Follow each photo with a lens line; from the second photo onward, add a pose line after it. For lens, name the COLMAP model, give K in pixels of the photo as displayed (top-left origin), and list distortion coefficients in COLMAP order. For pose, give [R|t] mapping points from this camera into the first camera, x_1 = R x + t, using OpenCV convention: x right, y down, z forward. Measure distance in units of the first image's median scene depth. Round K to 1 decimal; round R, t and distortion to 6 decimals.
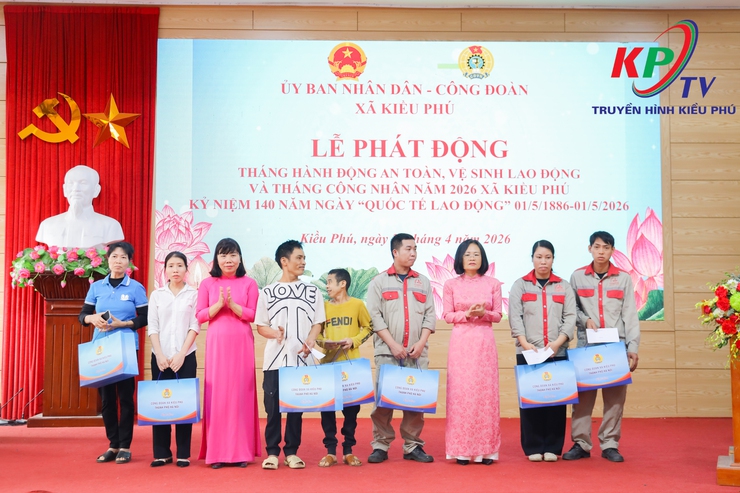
lens RADIAL K [[1015.1, 0, 354.0], [0, 1015.1, 238.6], [0, 0, 1]] dist [0.047663, 0.000000]
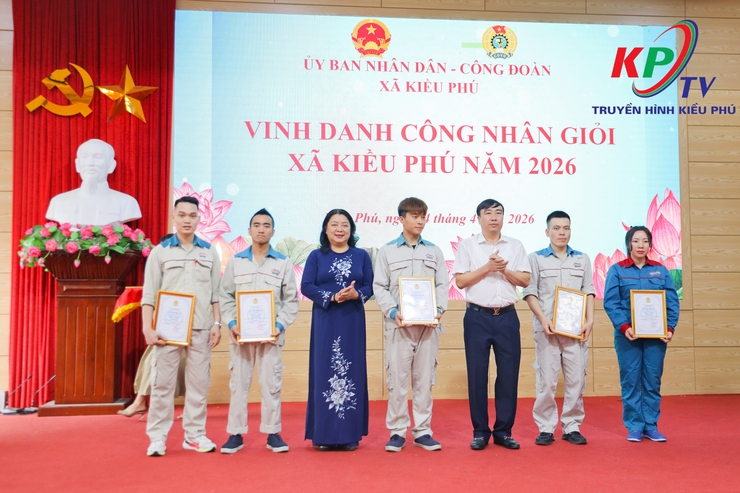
lens RADIAL K [[831.5, 0, 374.0], [0, 831.5, 245.1], [0, 0, 1]] dist [0.028661, 0.000000]
pose [[0.996393, 0.000510, 0.084857, -0.072637], [-0.001049, 0.999980, 0.006301, 0.021016], [-0.084852, -0.006367, 0.996373, 0.197096]]
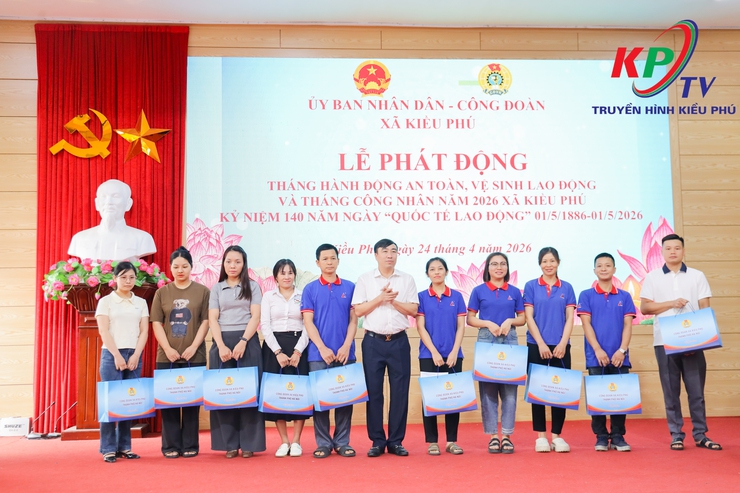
lens RADIAL K [[899.3, 0, 372.5], [0, 899.3, 239.3], [0, 0, 1]] dist [0.038509, 0.000000]
pose [[0.998569, -0.010732, 0.052389, -0.056287], [0.012407, 0.999419, -0.031746, 0.018752], [-0.052018, 0.032351, 0.998122, 0.090144]]
